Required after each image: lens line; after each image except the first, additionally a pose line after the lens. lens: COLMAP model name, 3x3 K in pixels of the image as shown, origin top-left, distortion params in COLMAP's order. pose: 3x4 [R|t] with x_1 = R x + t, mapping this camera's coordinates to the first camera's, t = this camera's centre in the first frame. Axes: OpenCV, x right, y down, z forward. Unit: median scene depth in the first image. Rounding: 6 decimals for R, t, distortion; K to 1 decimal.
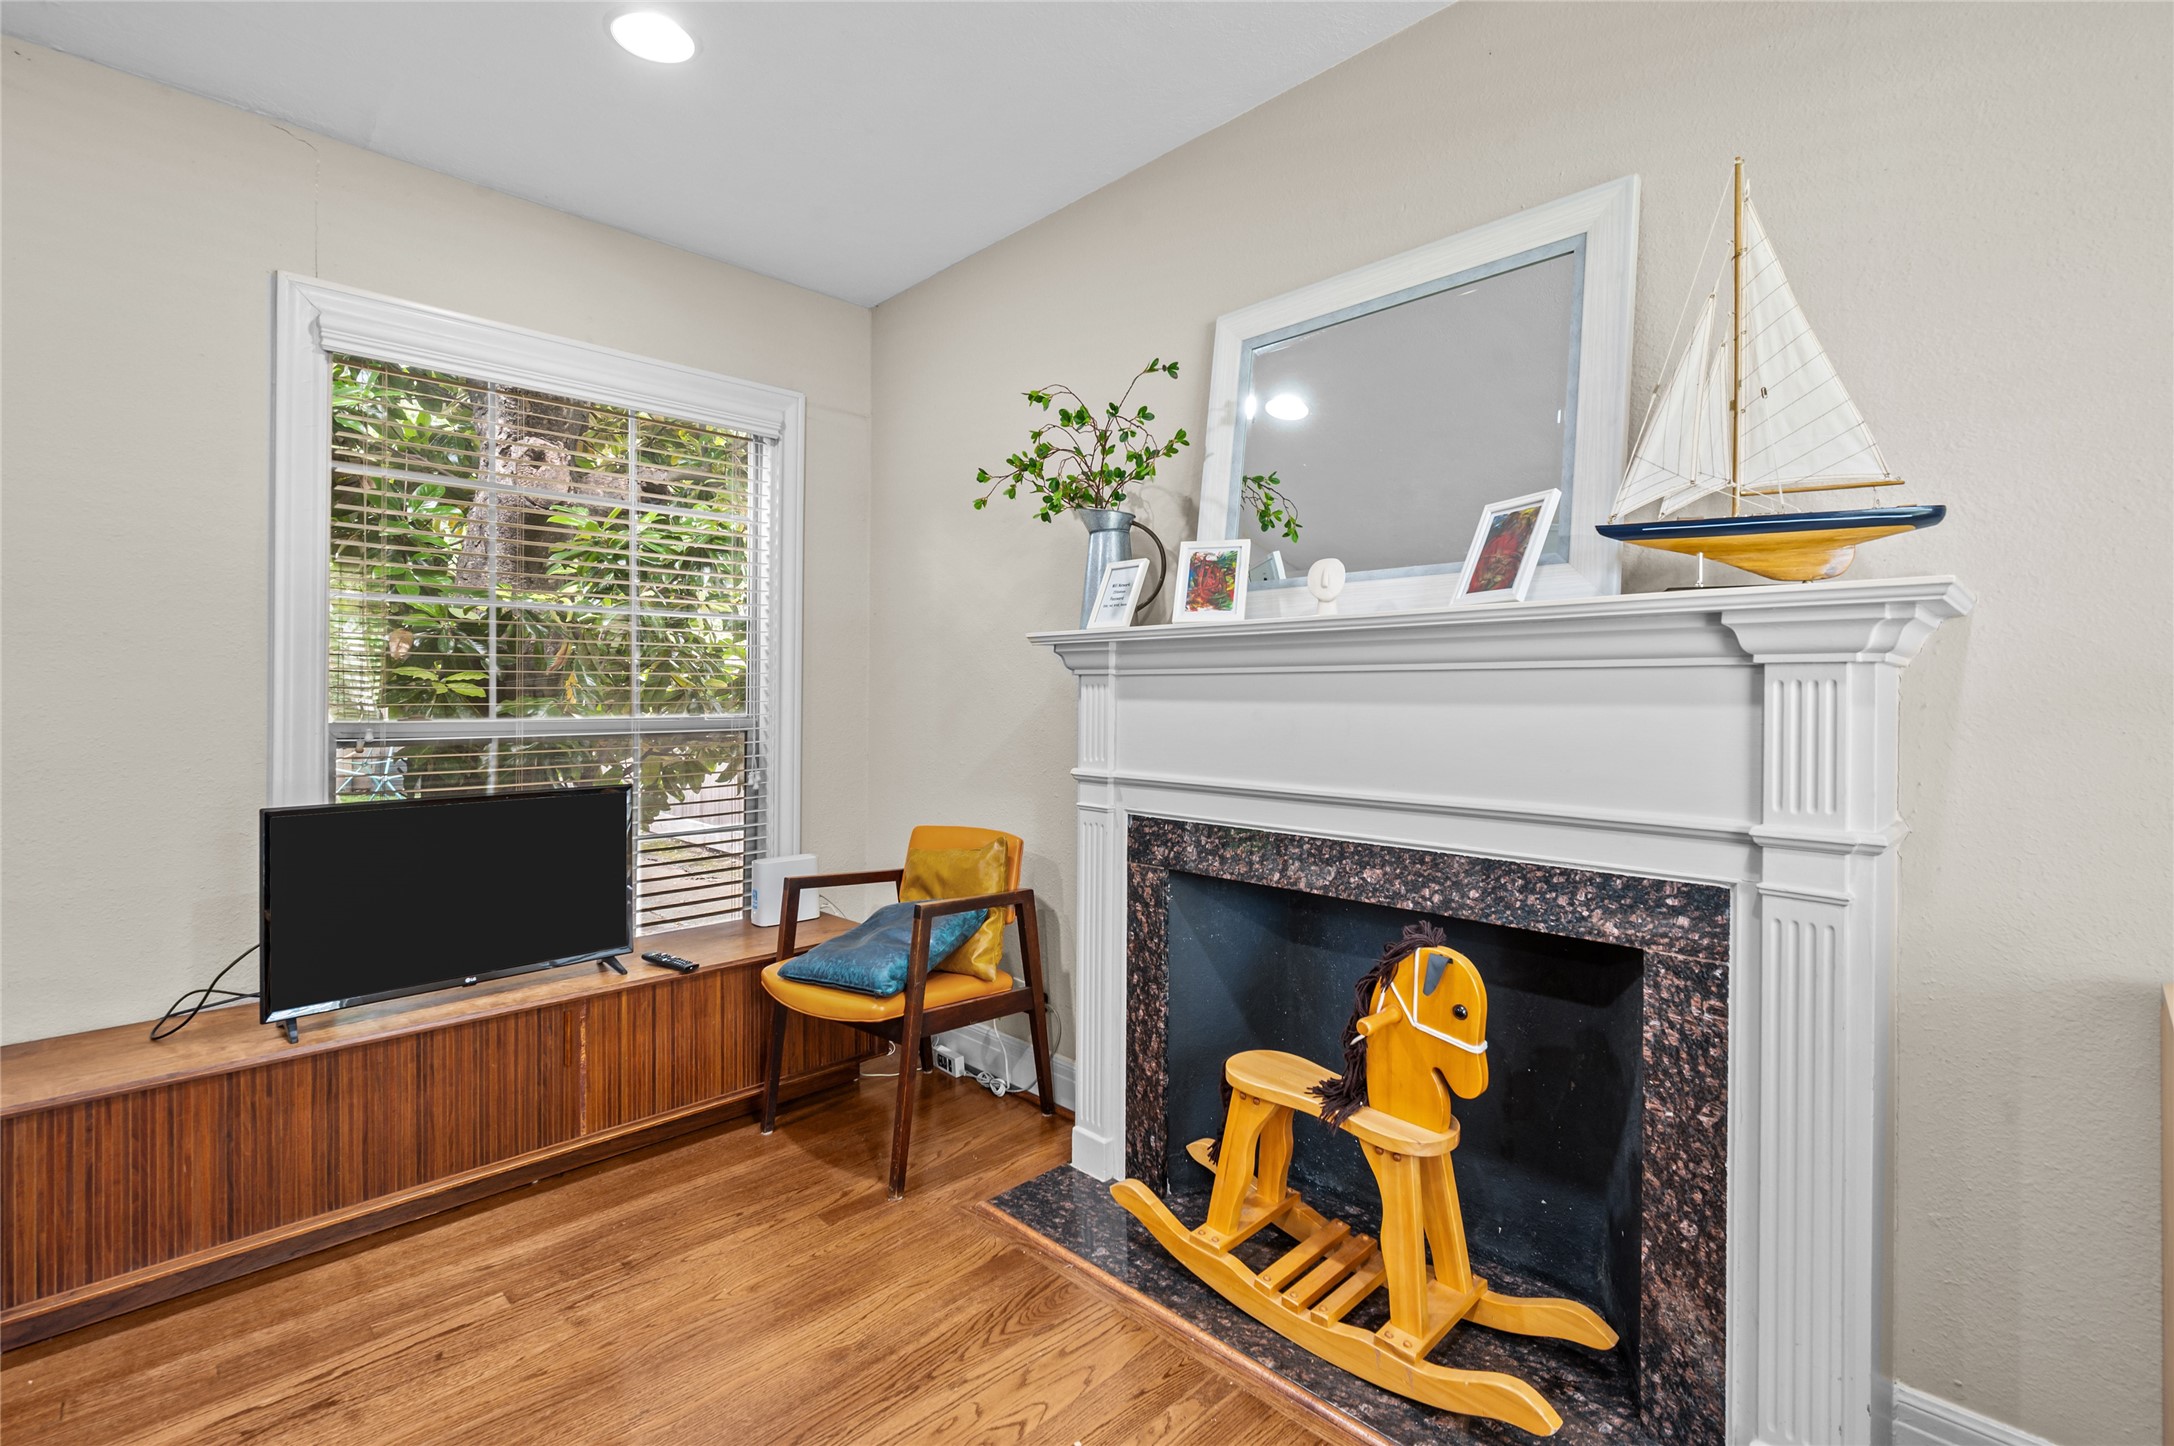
lens RADIAL K [[974.4, 0, 1093.6], [0, 974.4, 692.6], [0, 0, 1]] dist [-0.001071, -0.000071]
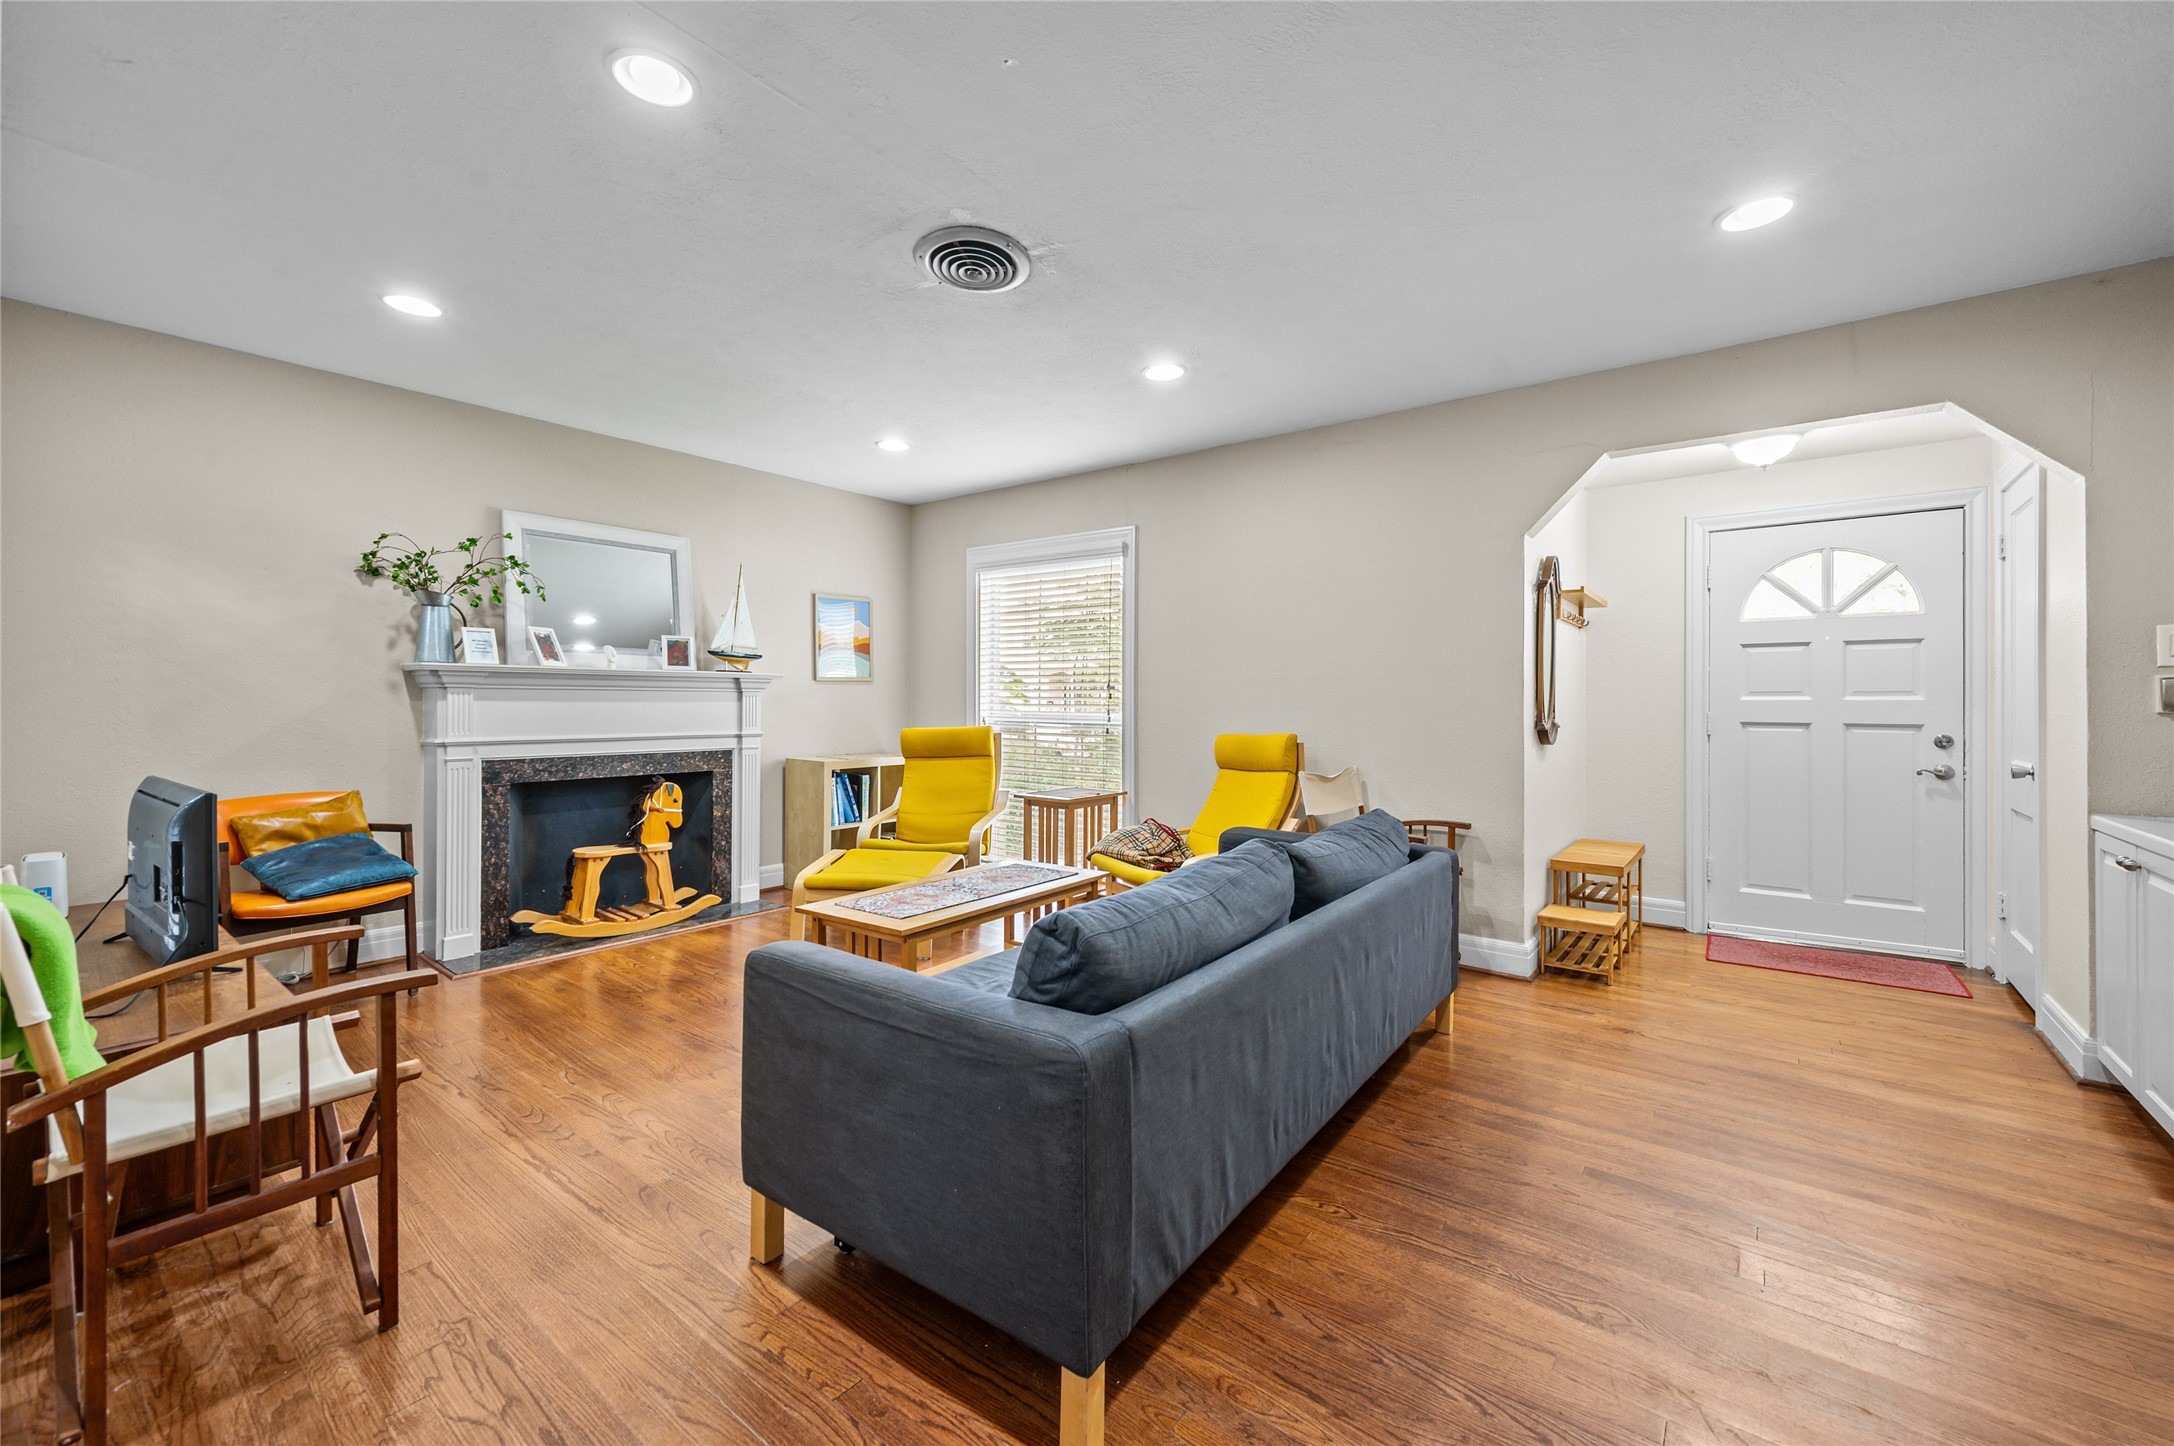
lens RADIAL K [[871.8, 0, 1080.0], [0, 871.8, 701.3], [0, 0, 1]] dist [-0.000384, -0.000106]
pose [[-0.111002, -0.004067, 0.993812, -2.021015], [-0.006275, 0.999975, 0.003391, -0.006278], [-0.993800, -0.005860, -0.111025, 0.017751]]
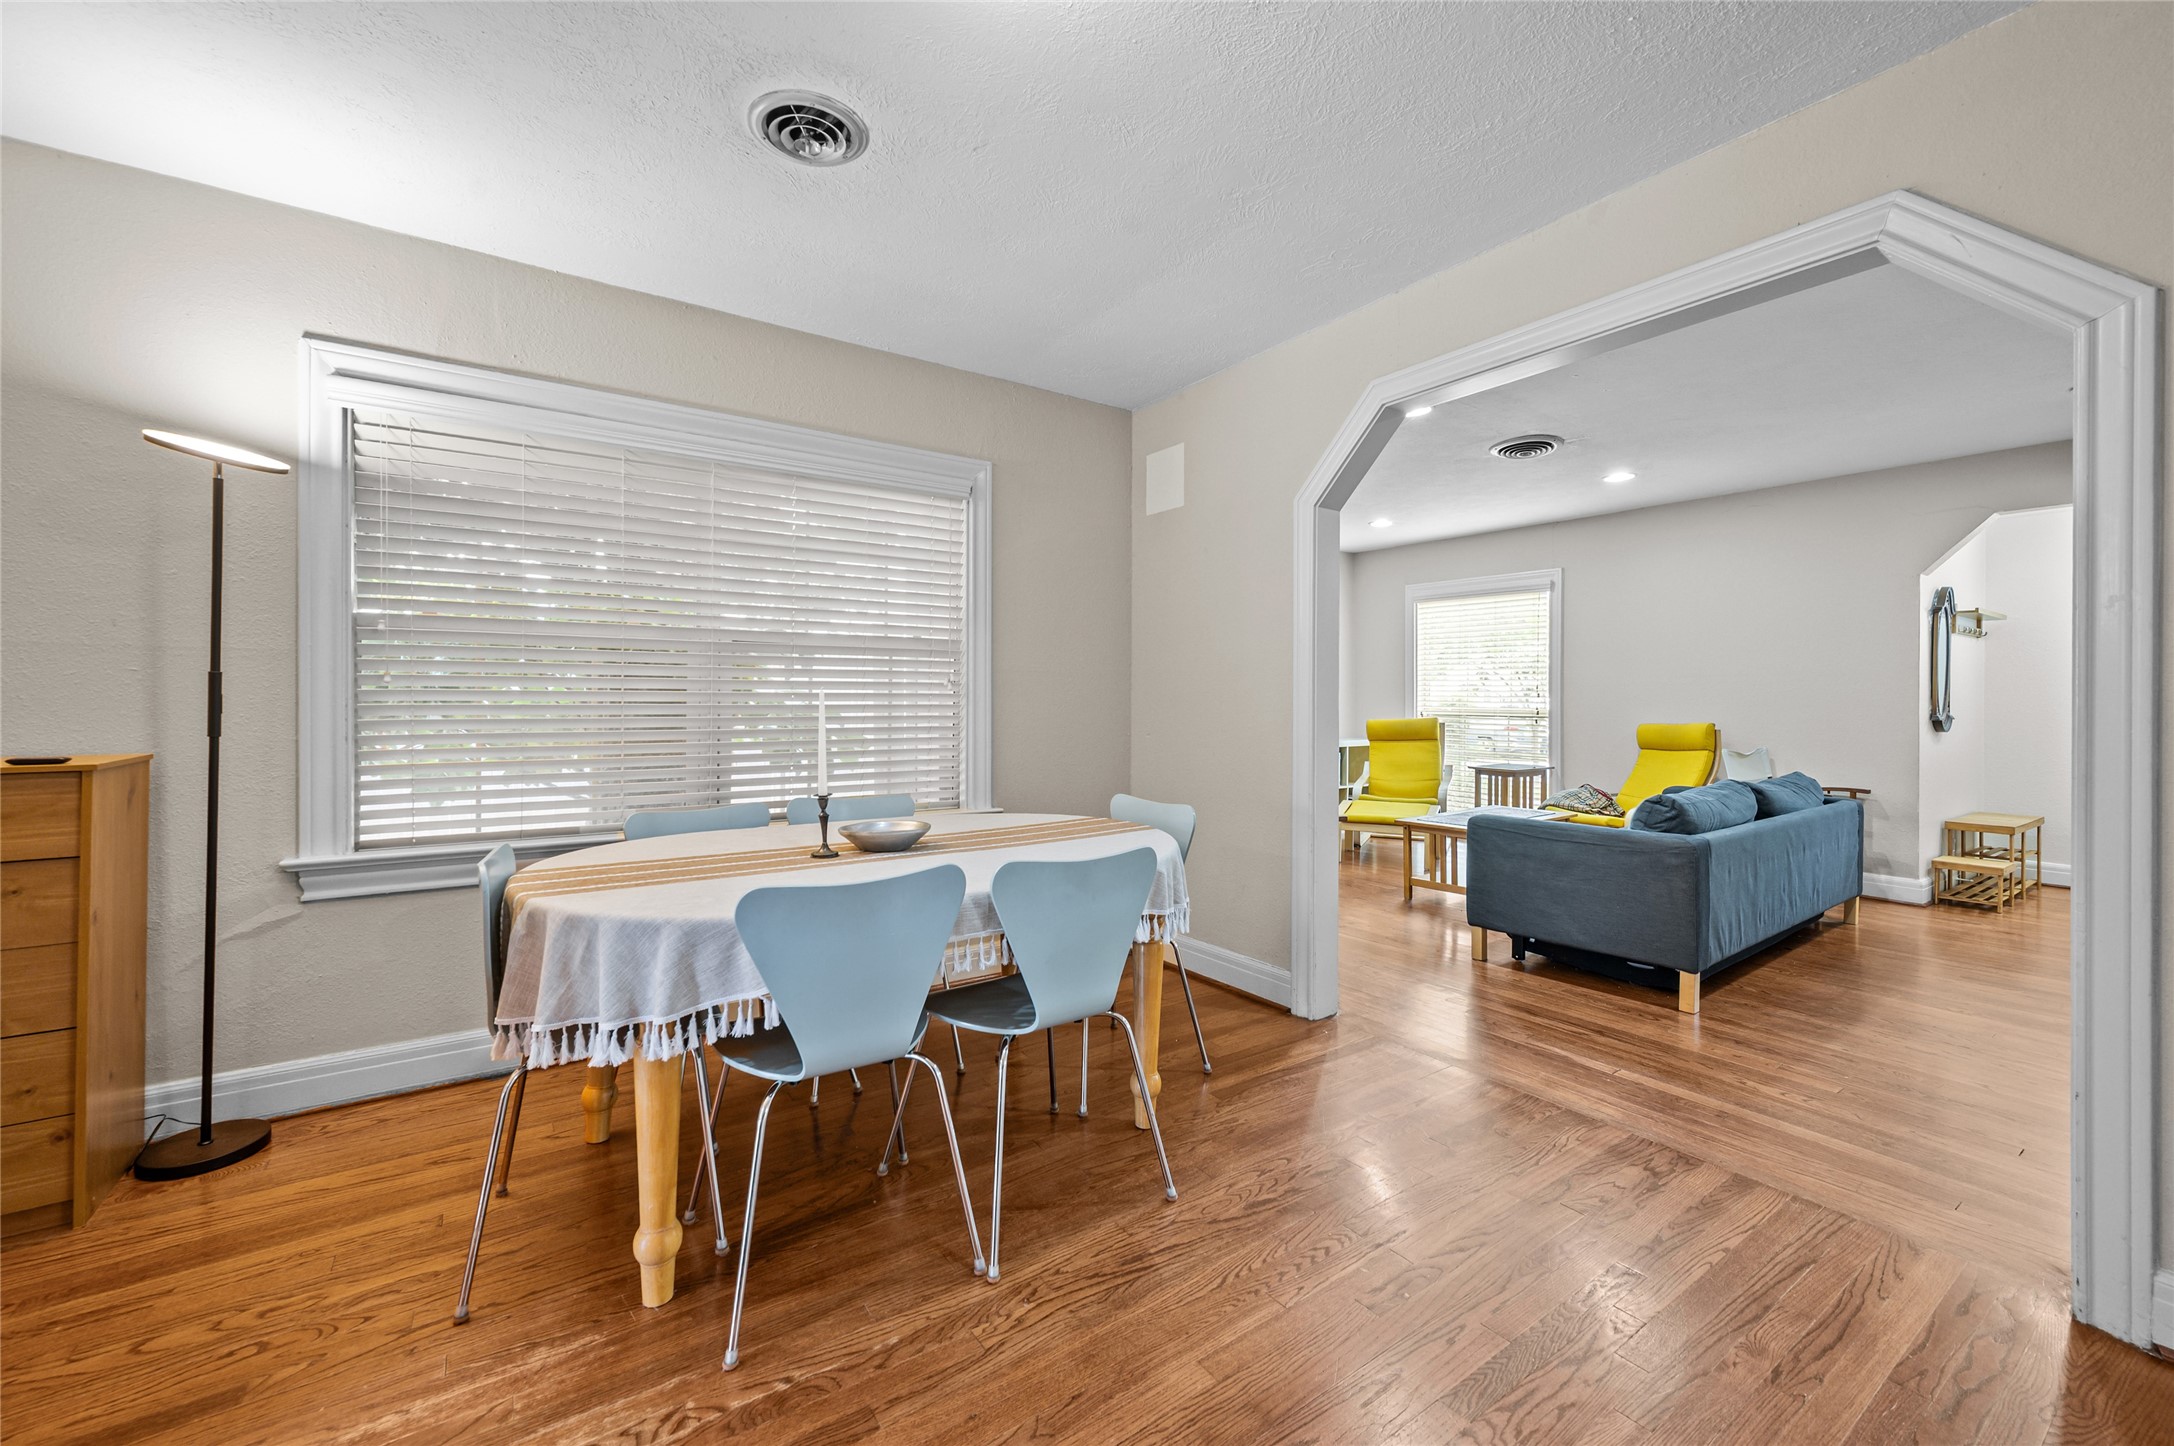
lens RADIAL K [[871.0, 0, 1086.2], [0, 871.0, 704.5], [0, 0, 1]] dist [0.001404, 0.000139]
pose [[0.183632, -0.010343, 0.982941, -3.135723], [-0.001702, 0.999940, 0.010840, -0.012367], [-0.982994, -0.003664, 0.183603, 0.733763]]
